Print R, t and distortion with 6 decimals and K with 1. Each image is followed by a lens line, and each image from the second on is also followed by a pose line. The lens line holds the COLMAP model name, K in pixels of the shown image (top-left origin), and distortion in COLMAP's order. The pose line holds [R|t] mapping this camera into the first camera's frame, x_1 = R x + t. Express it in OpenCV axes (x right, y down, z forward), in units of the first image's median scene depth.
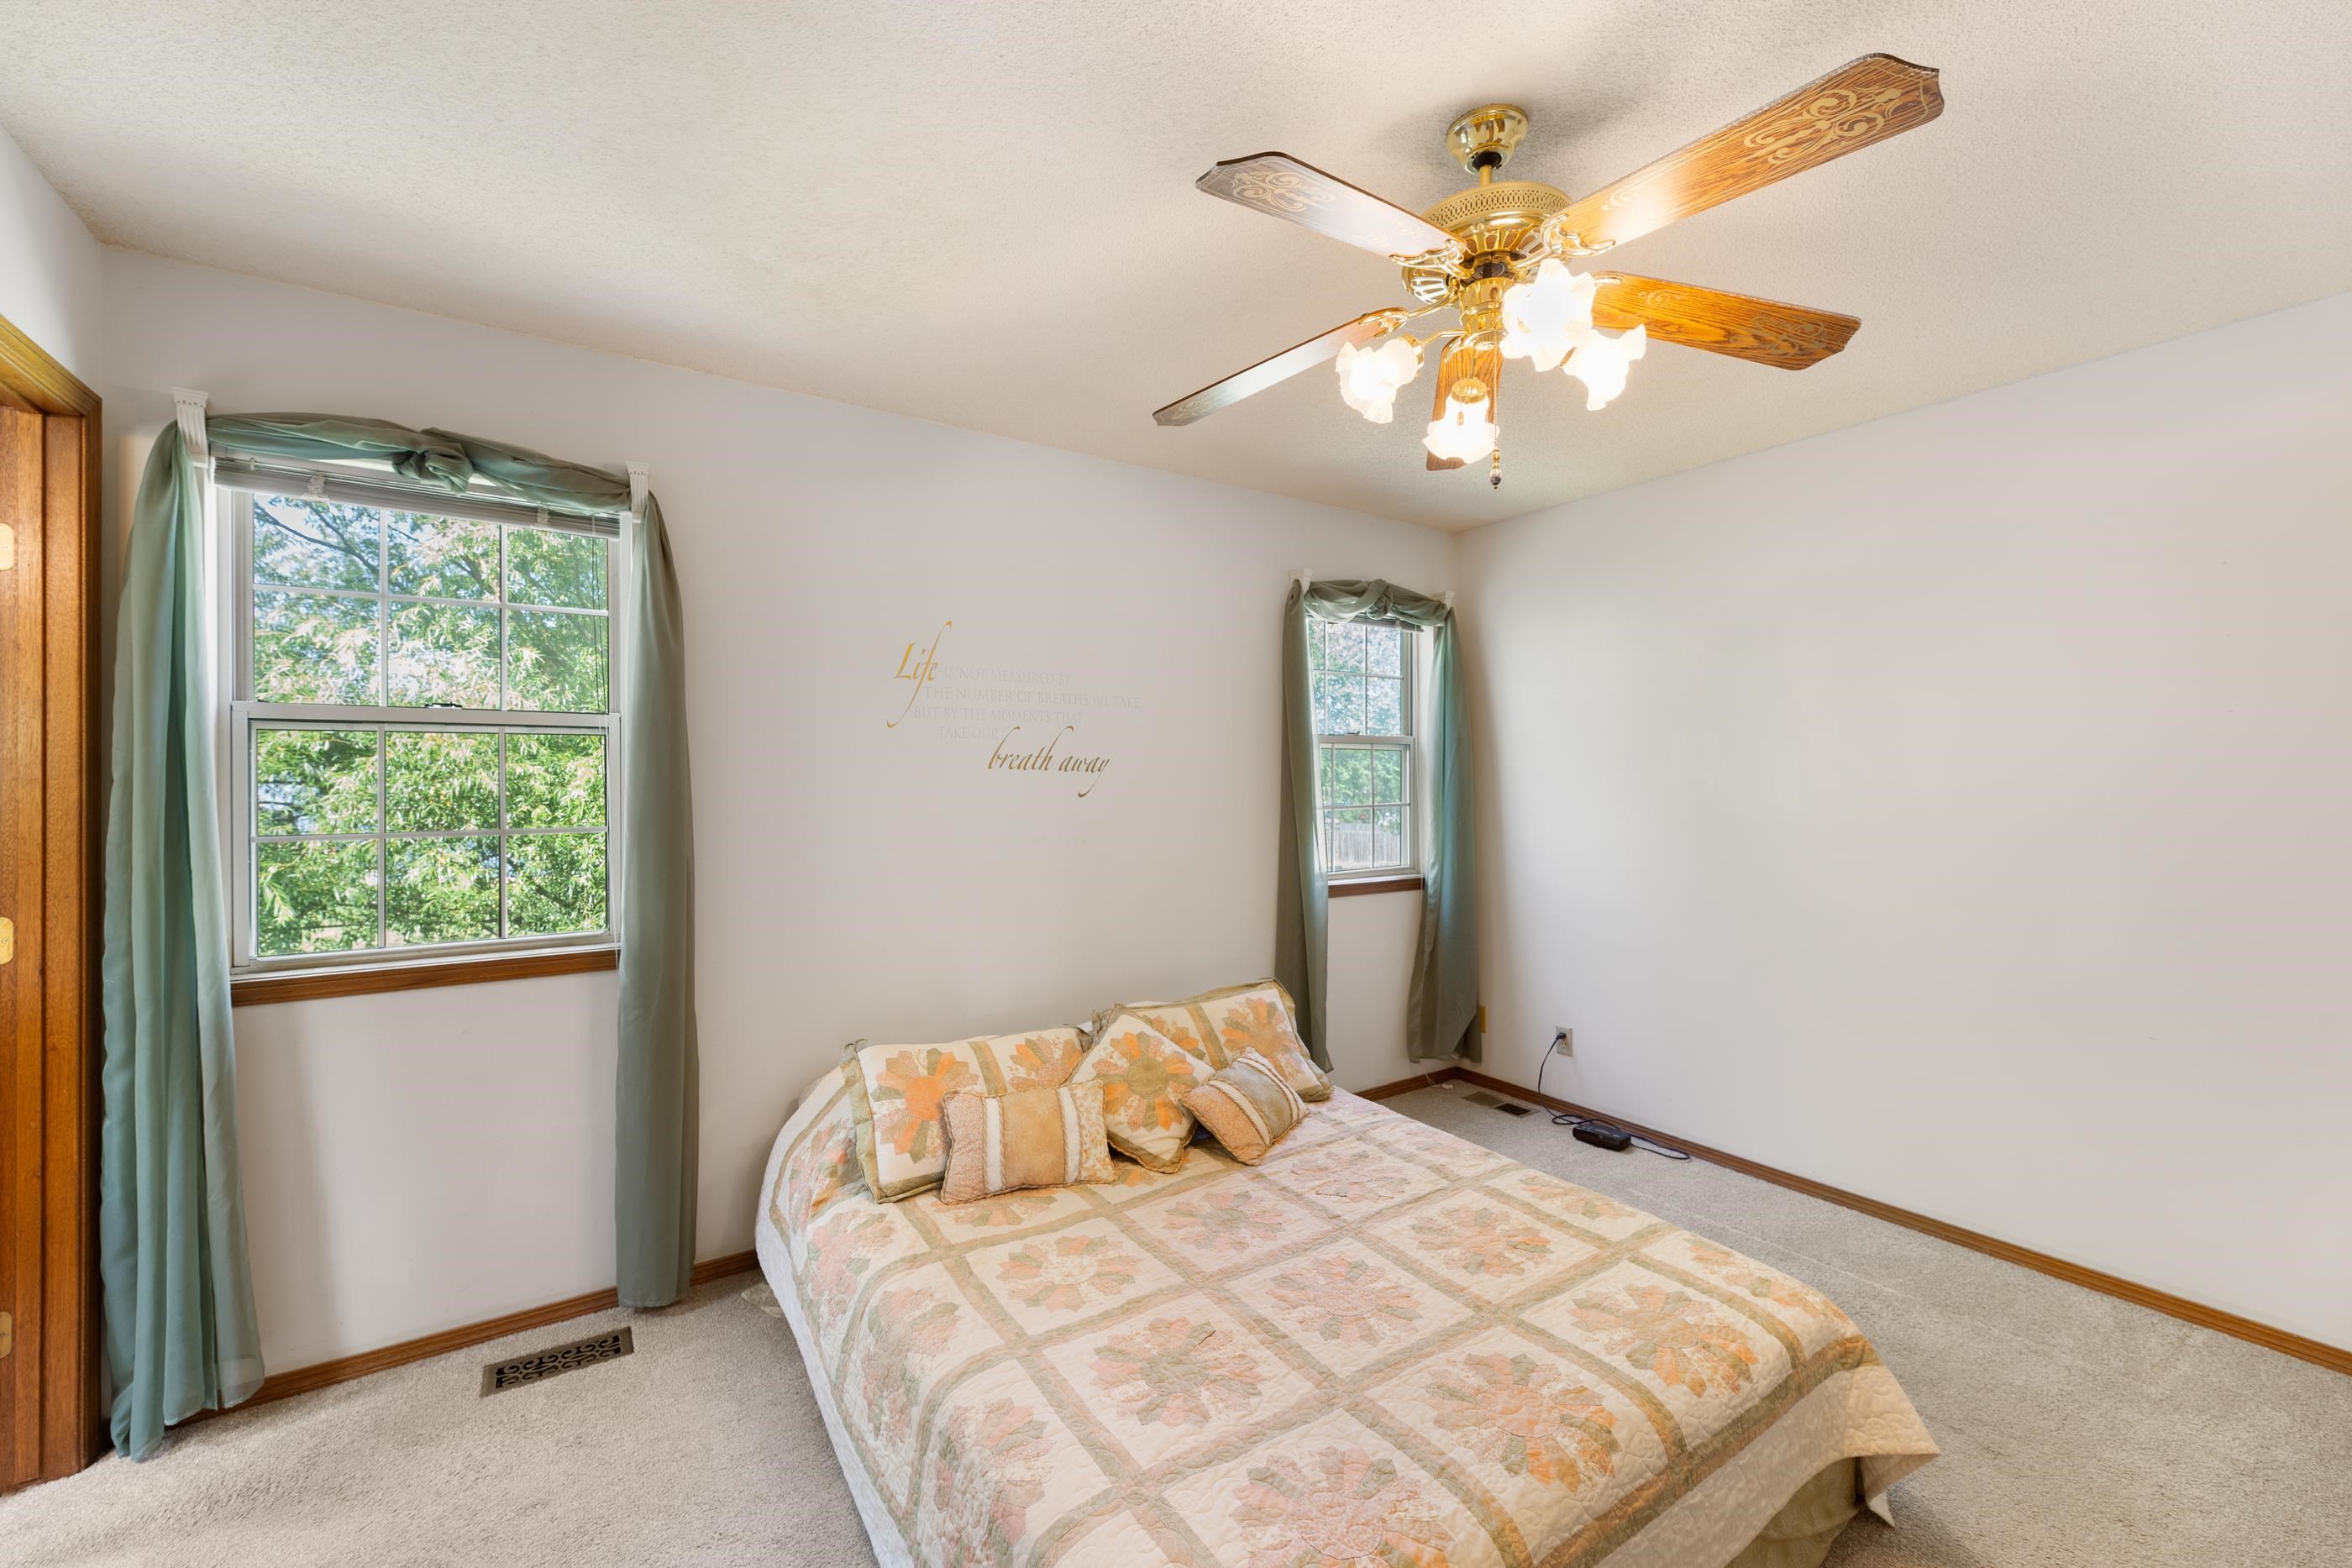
lens RADIAL K [[939.0, 0, 1172.4], [0, 939.0, 770.0], [0, 0, 1]] dist [0.002344, 0.000115]
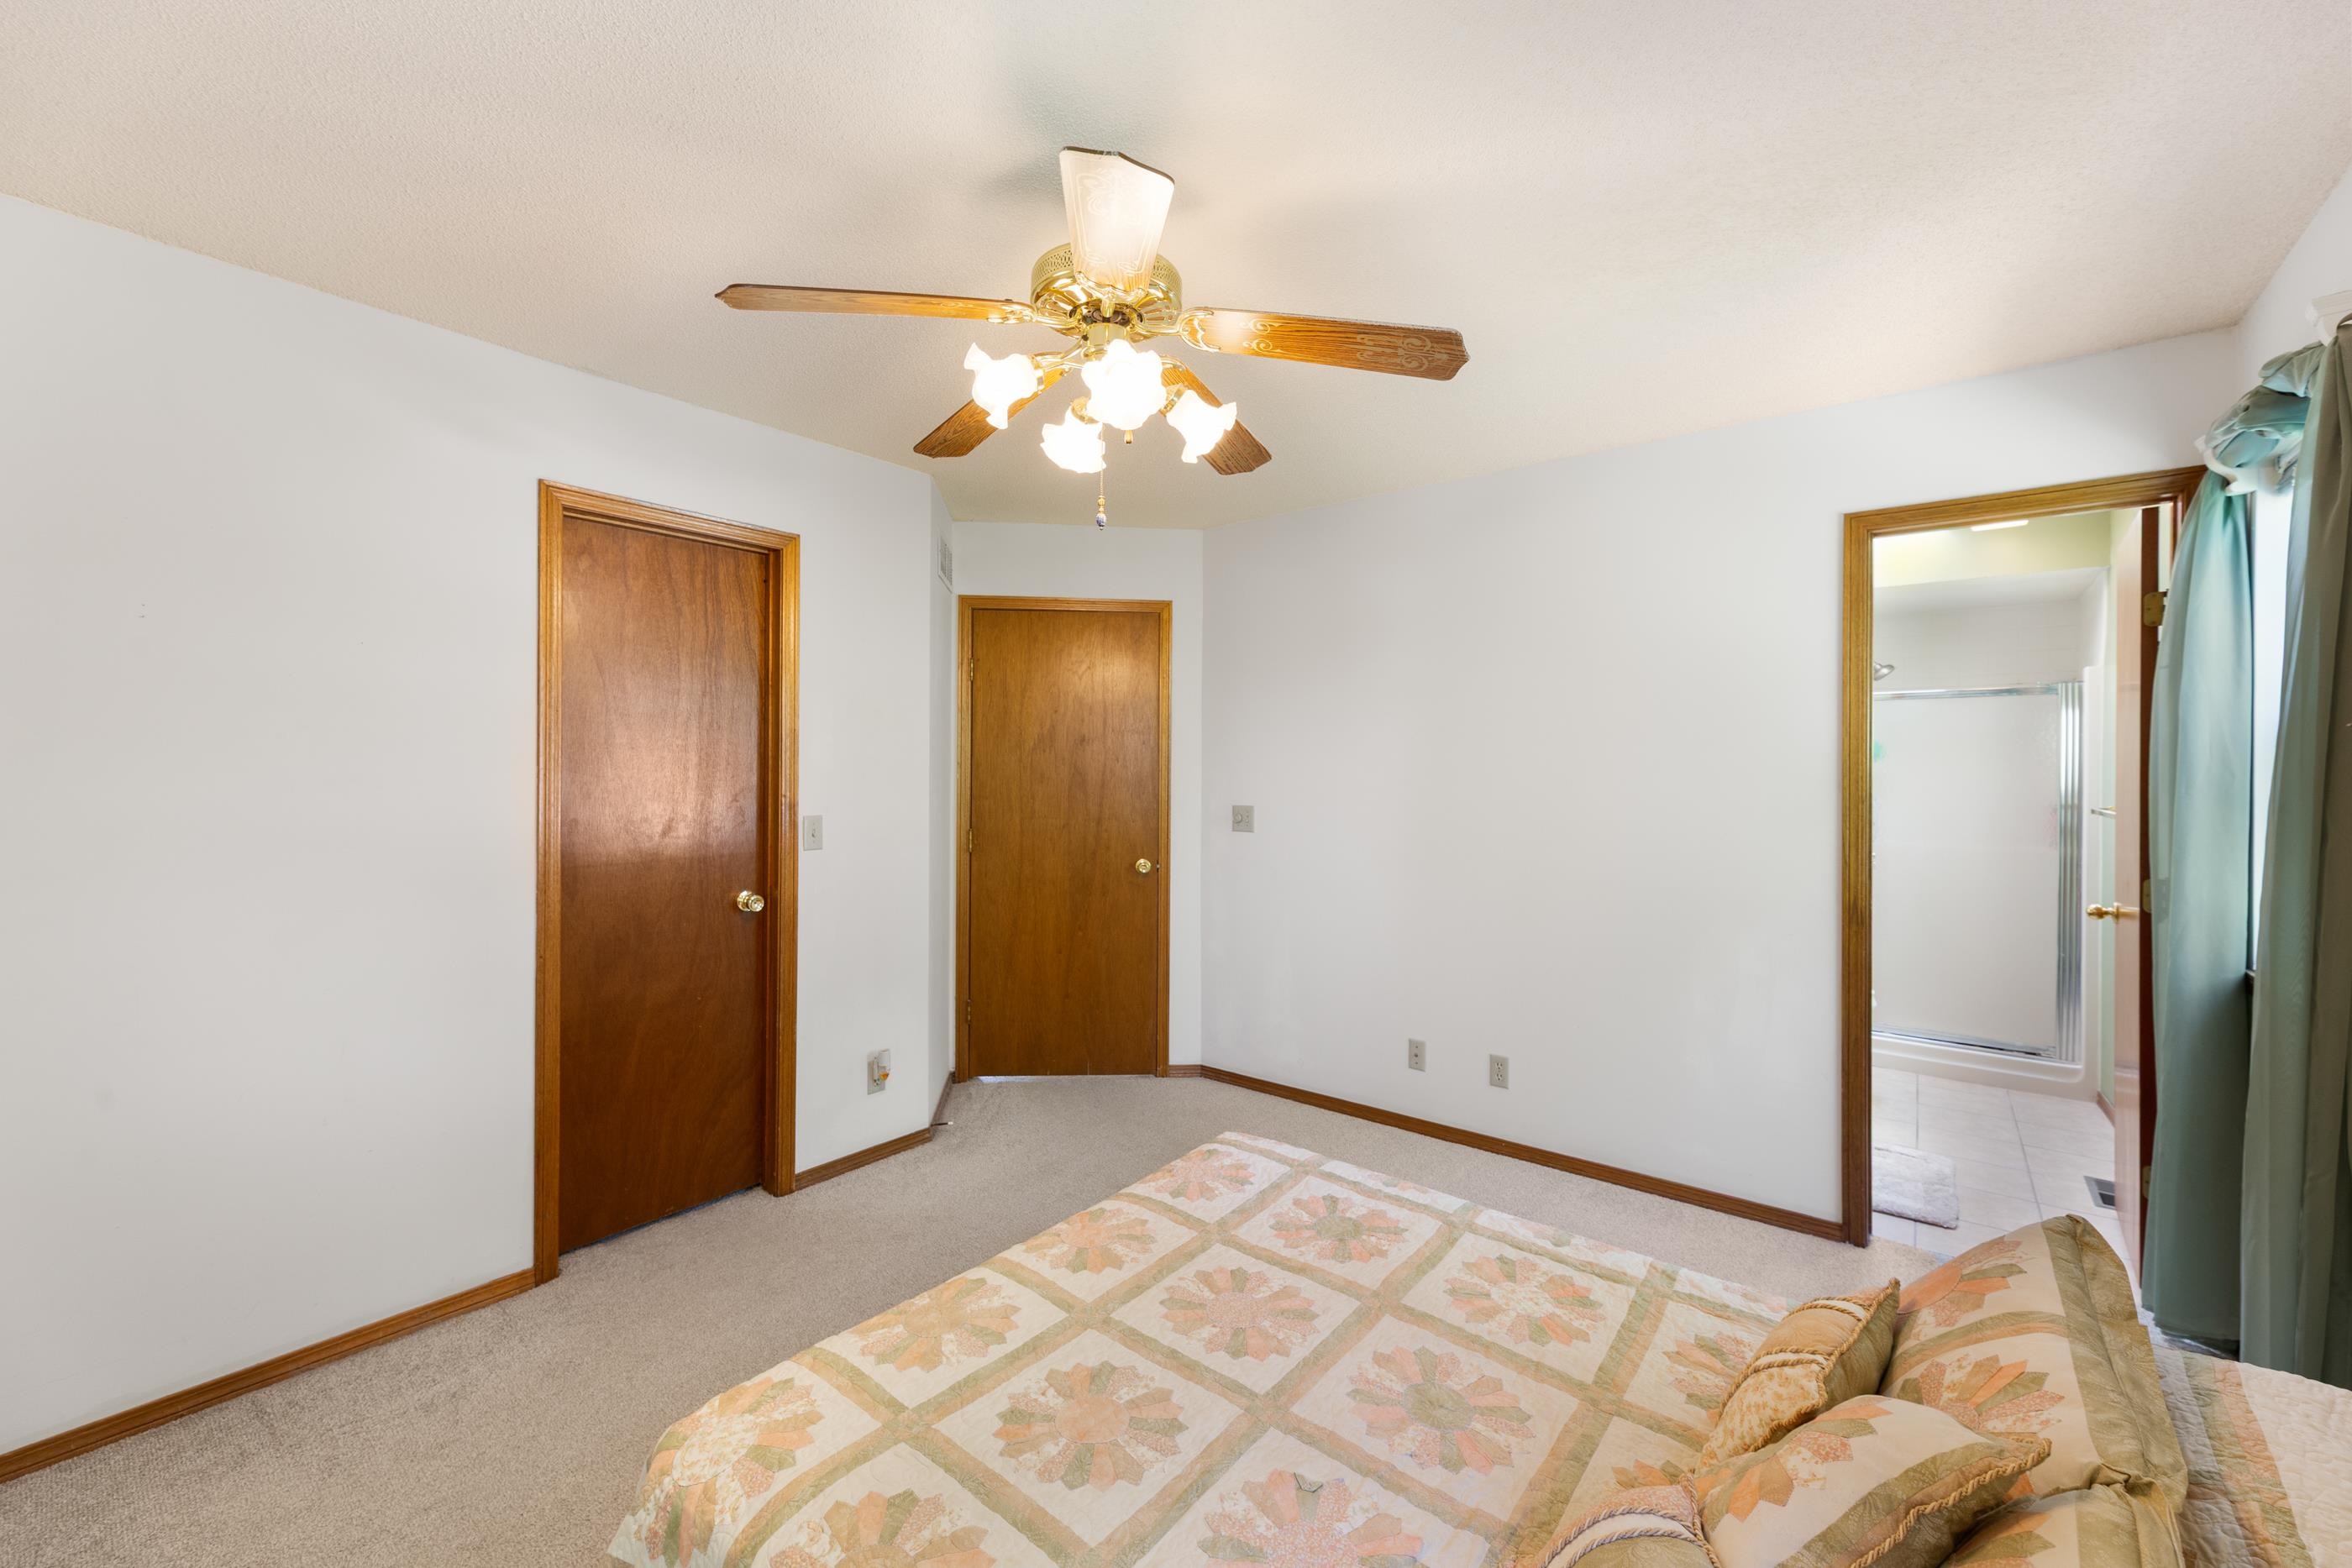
lens RADIAL K [[939.0, 0, 1172.4], [0, 939.0, 770.0], [0, 0, 1]] dist [0.002344, 0.000115]
pose [[-0.953094, -0.003105, -0.302658, 0.529843], [-0.001521, 0.999984, -0.005472, 0.006260], [0.302670, -0.004755, -0.953083, 1.857842]]
